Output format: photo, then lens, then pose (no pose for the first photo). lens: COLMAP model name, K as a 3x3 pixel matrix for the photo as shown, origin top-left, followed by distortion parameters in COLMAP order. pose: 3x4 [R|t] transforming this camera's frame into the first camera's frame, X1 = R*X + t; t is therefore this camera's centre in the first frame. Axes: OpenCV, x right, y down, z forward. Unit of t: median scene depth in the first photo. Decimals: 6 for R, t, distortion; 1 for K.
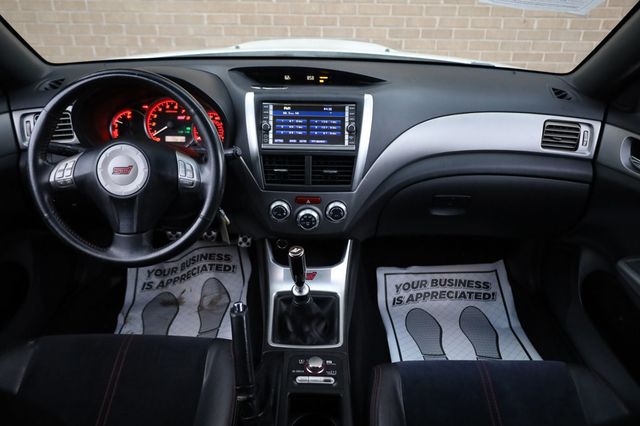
lens RADIAL K [[477.6, 0, 320.3], [0, 477.6, 212.7], [0, 0, 1]] dist [-0.009451, 0.002013]
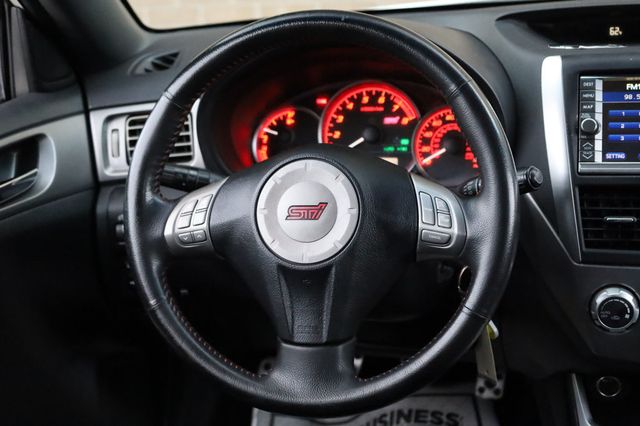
lens RADIAL K [[937.8, 0, 319.7], [0, 937.8, 213.0], [0, 0, 1]] dist [-0.008187, 0.000000]
pose [[0.970829, -0.005664, -0.239707, -0.149780], [-0.029688, 0.989189, -0.143613, 0.043343], [0.237929, 0.146540, 0.960165, 0.071043]]
